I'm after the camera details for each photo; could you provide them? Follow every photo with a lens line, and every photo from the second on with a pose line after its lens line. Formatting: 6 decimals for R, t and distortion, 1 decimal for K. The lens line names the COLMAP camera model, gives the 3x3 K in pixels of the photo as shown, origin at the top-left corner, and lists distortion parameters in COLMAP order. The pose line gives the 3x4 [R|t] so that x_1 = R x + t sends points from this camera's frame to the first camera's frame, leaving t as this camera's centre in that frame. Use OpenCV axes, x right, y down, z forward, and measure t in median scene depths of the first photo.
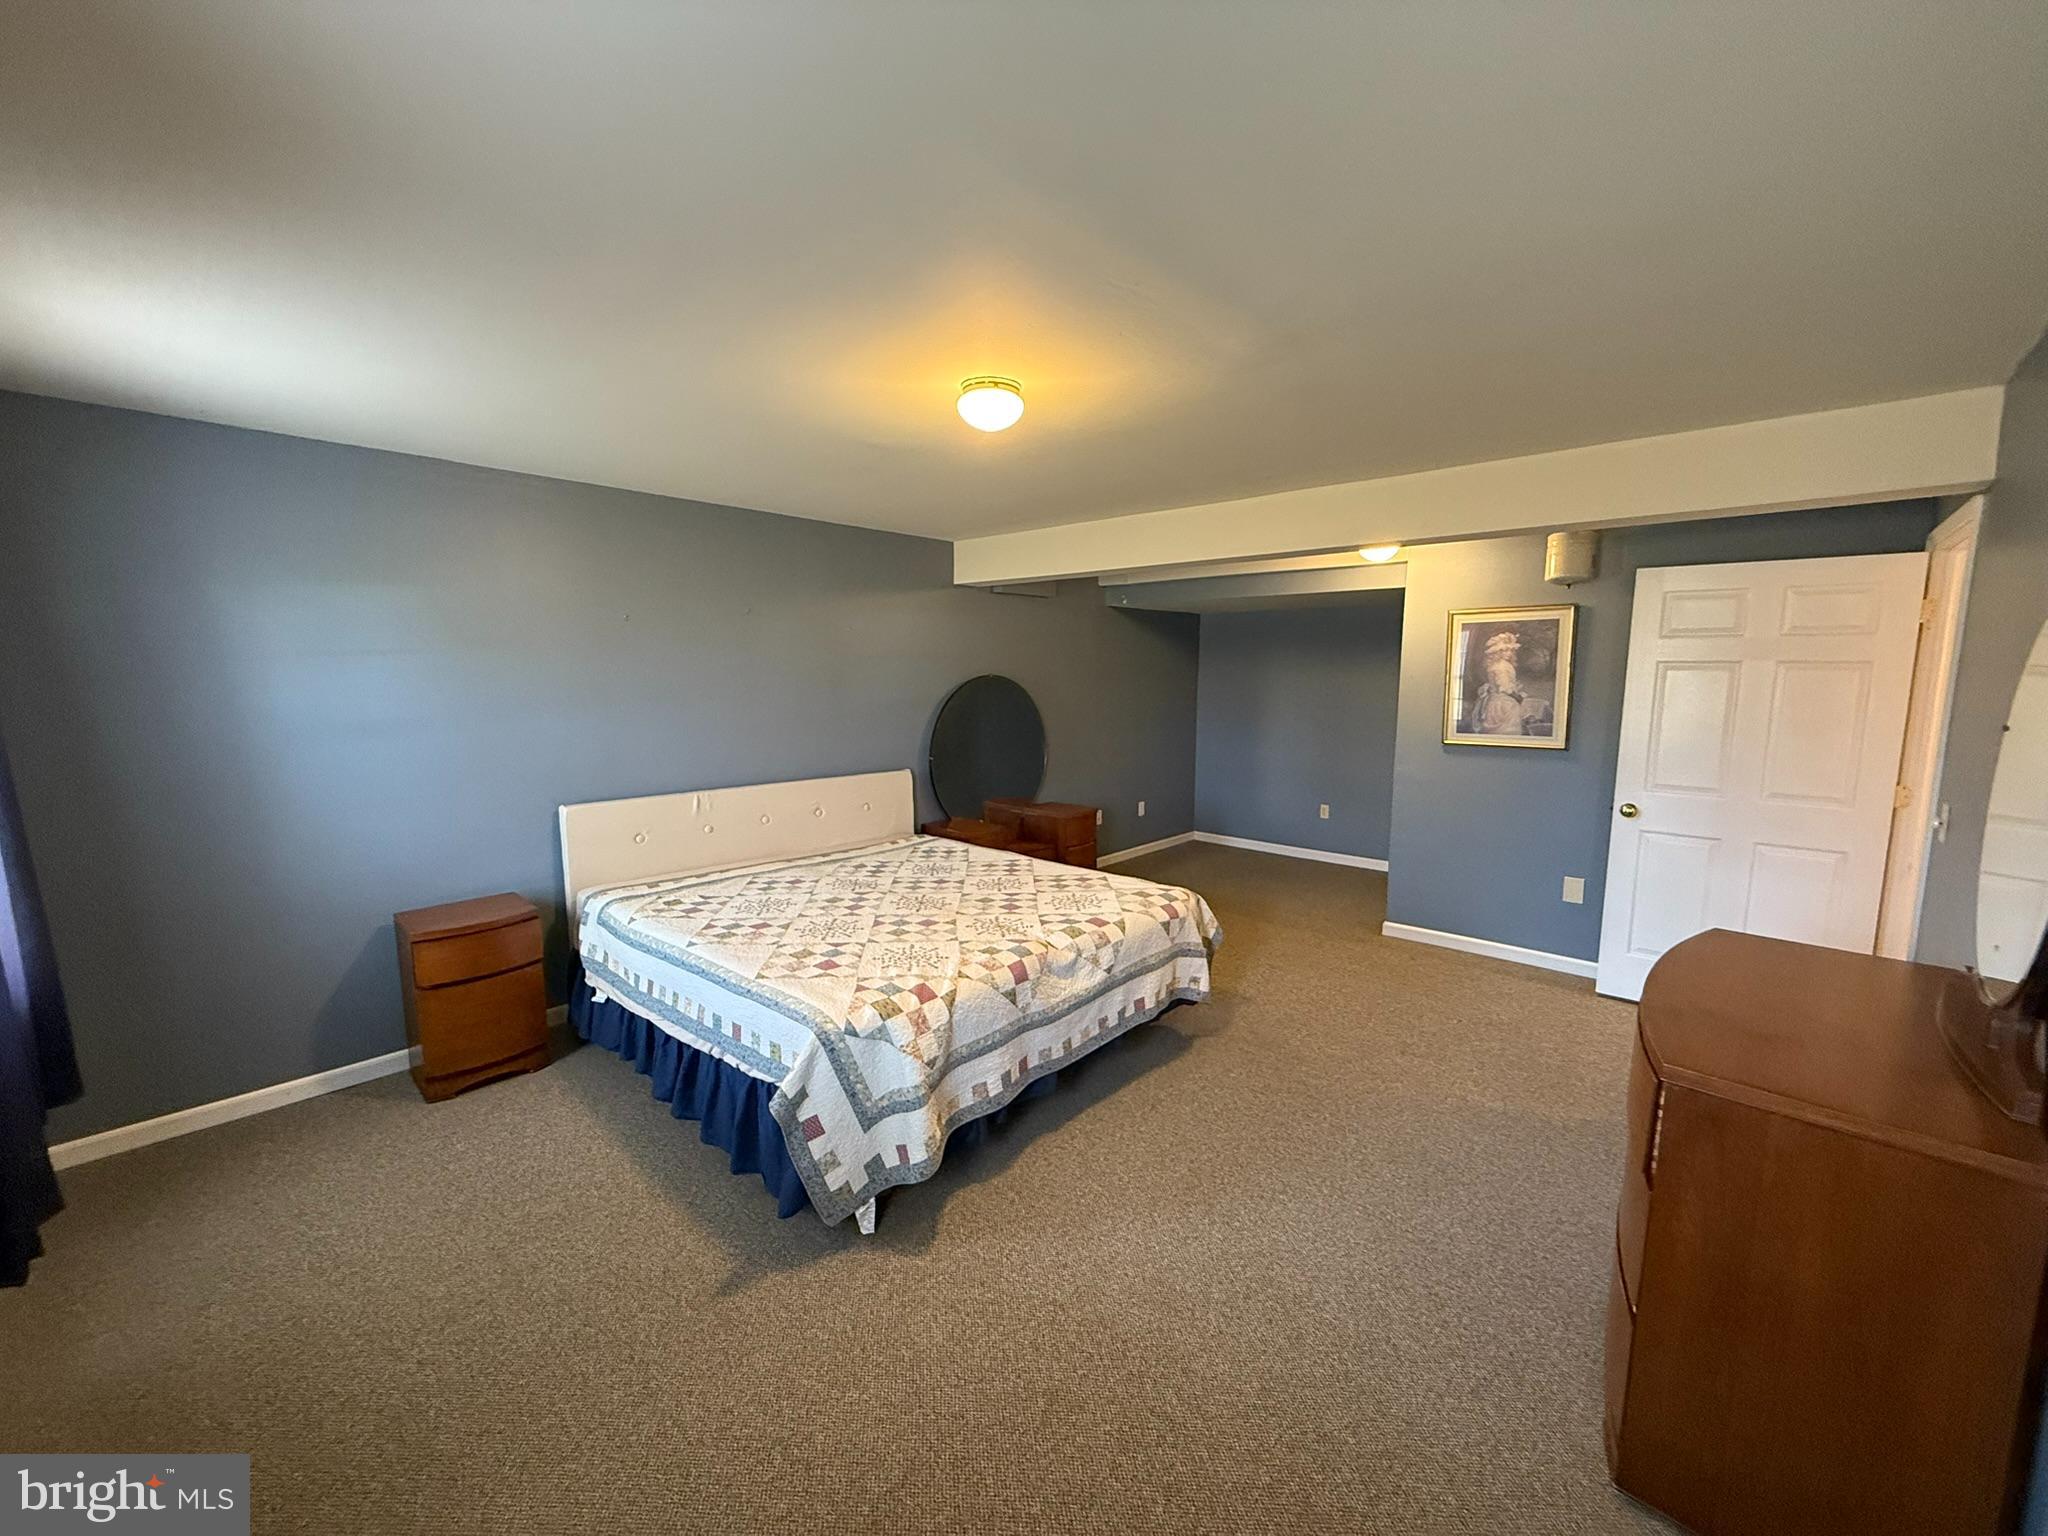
lens RADIAL K [[816.2, 0, 1017.8], [0, 816.2, 774.2], [0, 0, 1]] dist [0.003610, -0.001106]
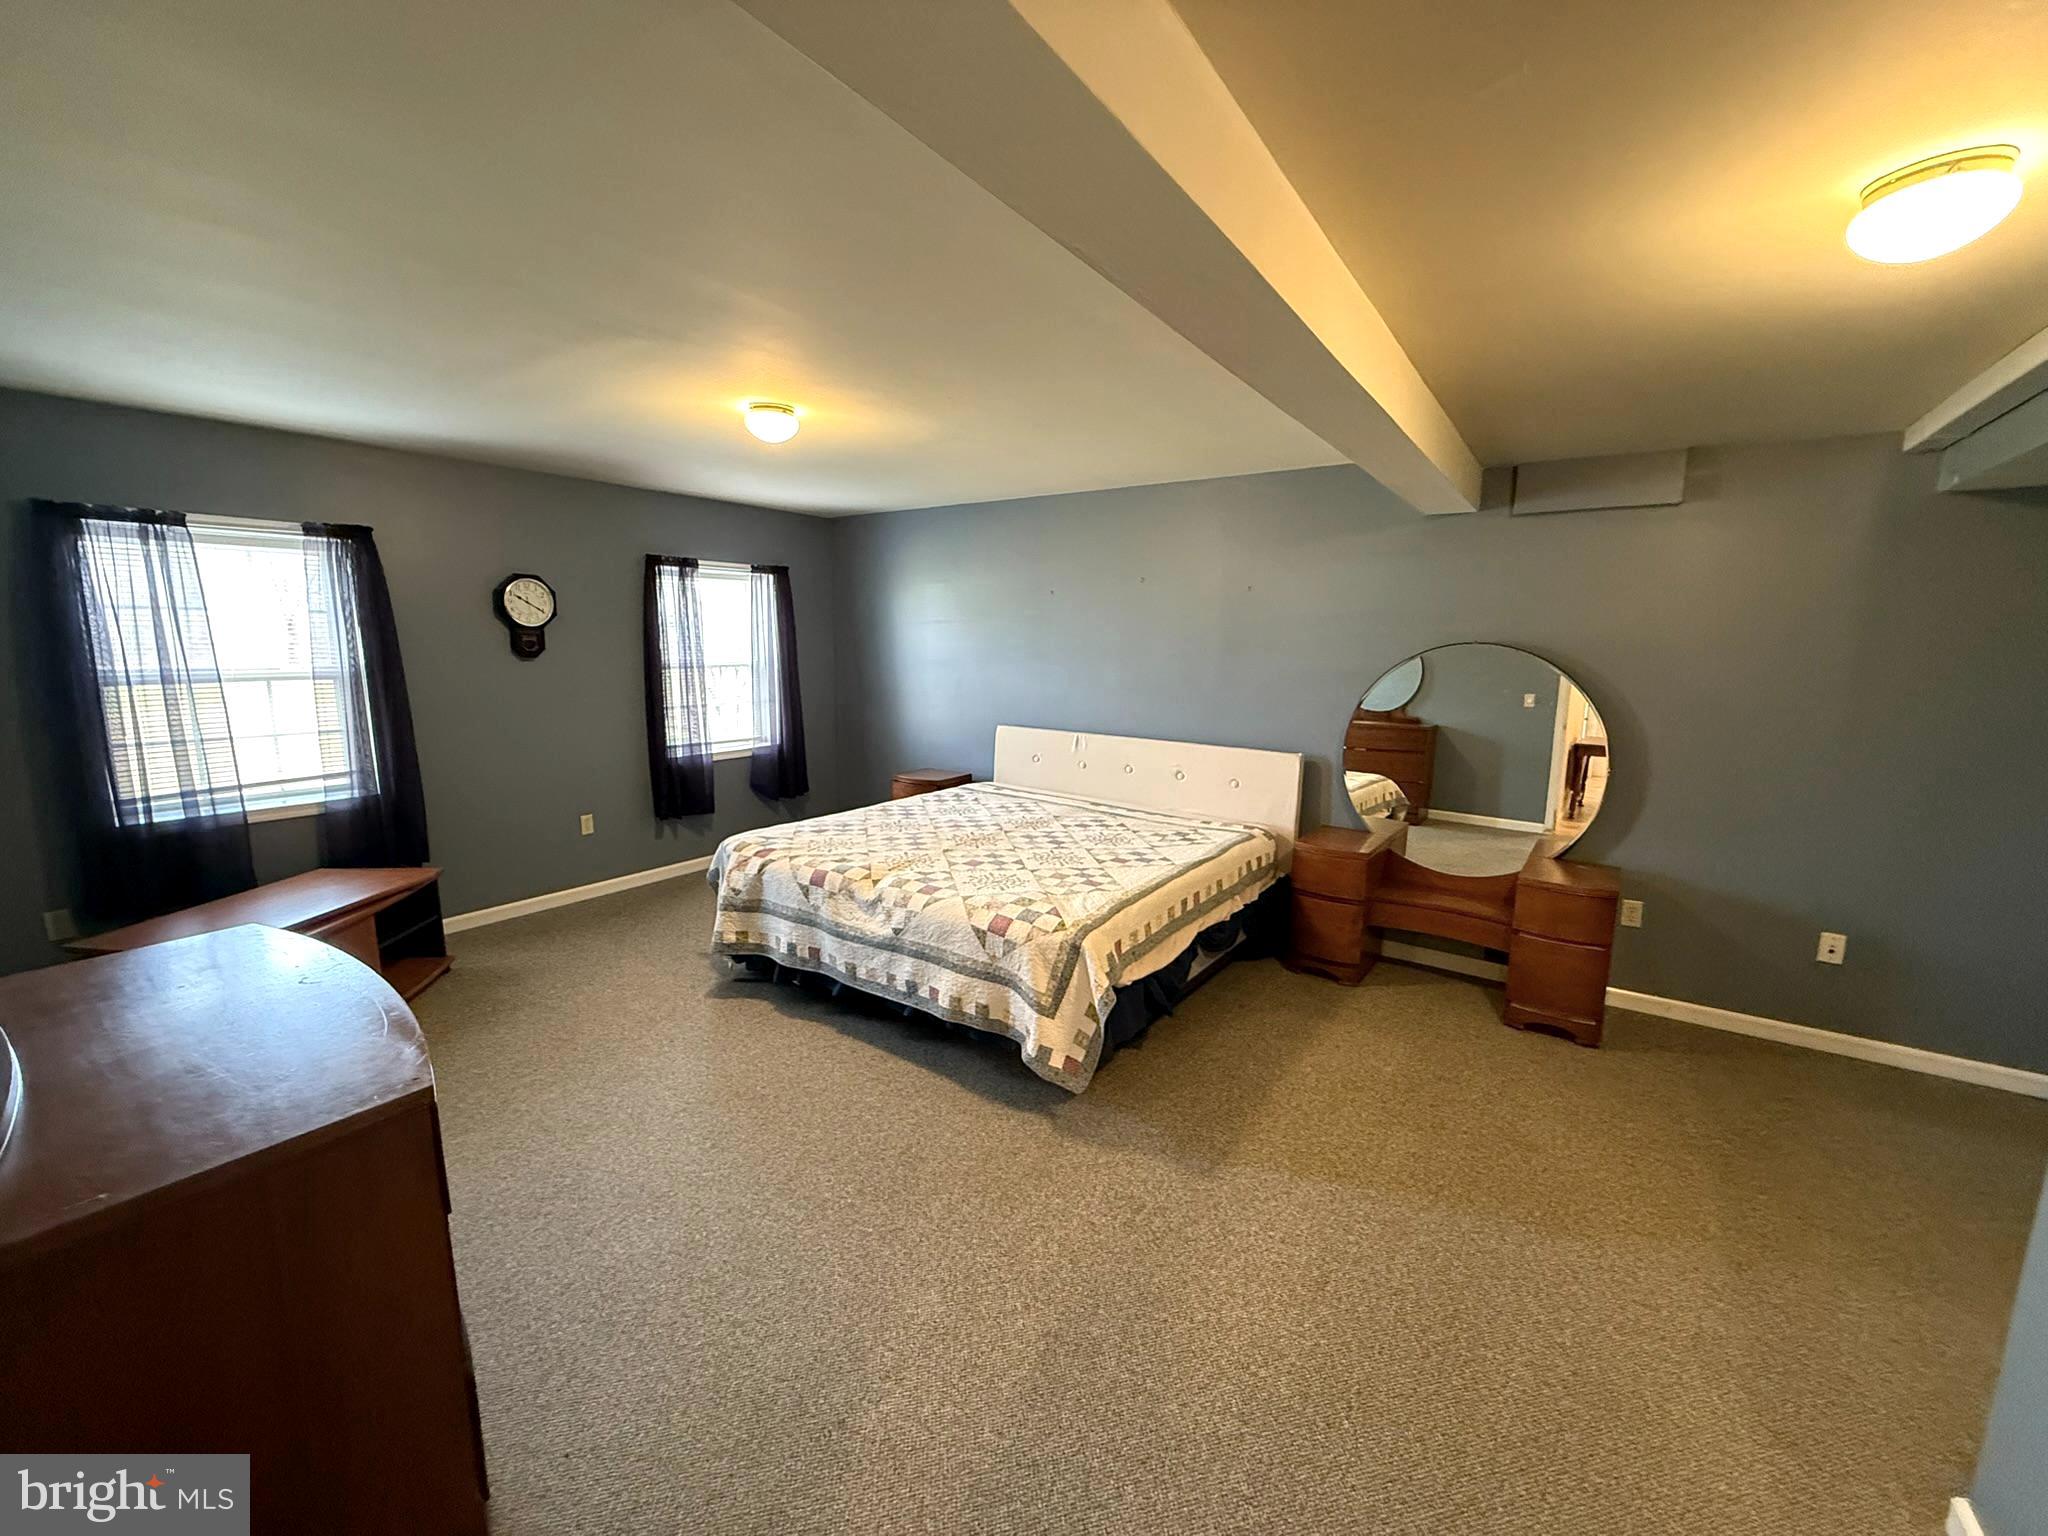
lens RADIAL K [[816.2, 0, 1014.5], [0, 816.2, 773.9], [0, 0, 1]] dist [0.003610, -0.001106]
pose [[0.121147, 0.165574, -0.978728, 1.071068], [-0.135330, 0.979539, 0.148960, -0.115740], [0.983366, 0.114406, 0.141075, 0.979020]]
